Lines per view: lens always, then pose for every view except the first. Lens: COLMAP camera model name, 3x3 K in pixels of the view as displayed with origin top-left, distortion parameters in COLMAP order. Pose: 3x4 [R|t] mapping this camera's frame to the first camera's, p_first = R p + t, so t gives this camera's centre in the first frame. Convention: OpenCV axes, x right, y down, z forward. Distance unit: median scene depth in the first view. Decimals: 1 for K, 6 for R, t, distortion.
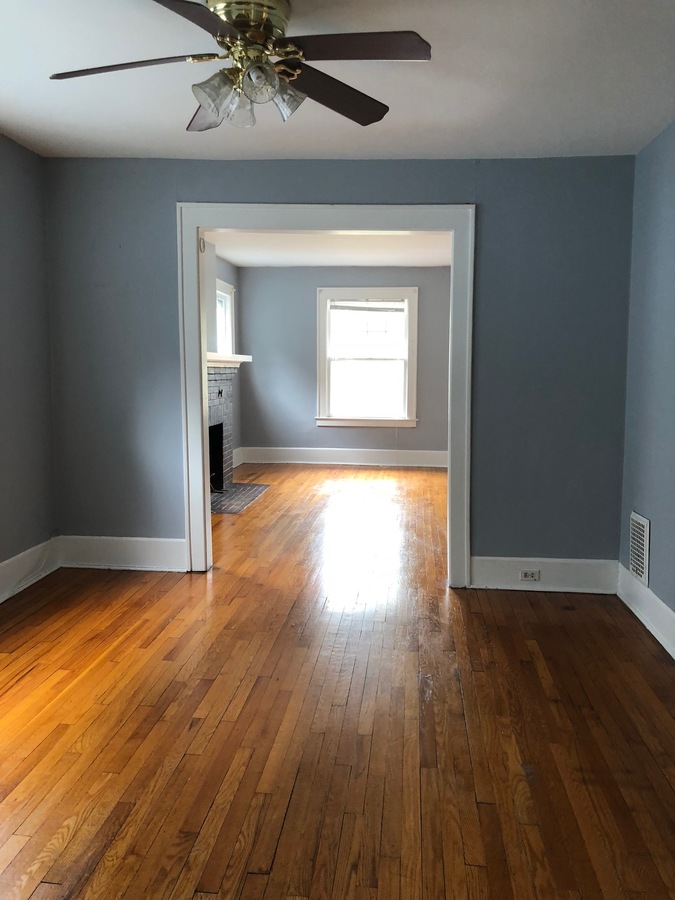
lens RADIAL K [[728.5, 0, 378.3], [0, 728.5, 449.4], [0, 0, 1]] dist [0.043824, -0.135272]
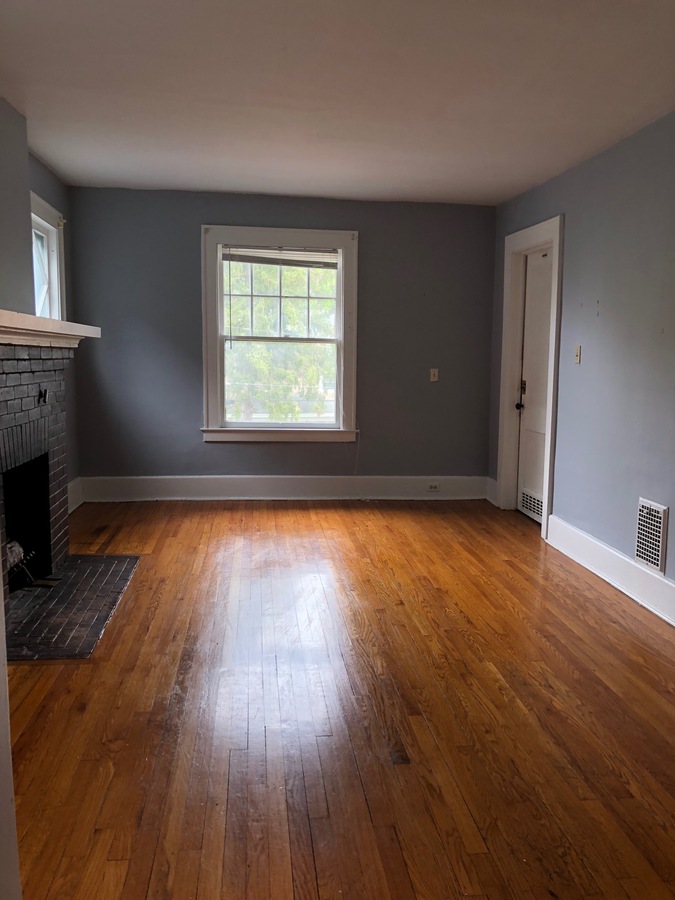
lens RADIAL K [[728.5, 0, 378.3], [0, 728.5, 449.4], [0, 0, 1]] dist [0.043824, -0.135272]
pose [[0.976152, -0.016649, 0.216449, -0.075887], [0.012853, 0.999738, 0.018932, -0.036610], [-0.216707, -0.015698, 0.976110, 0.347541]]
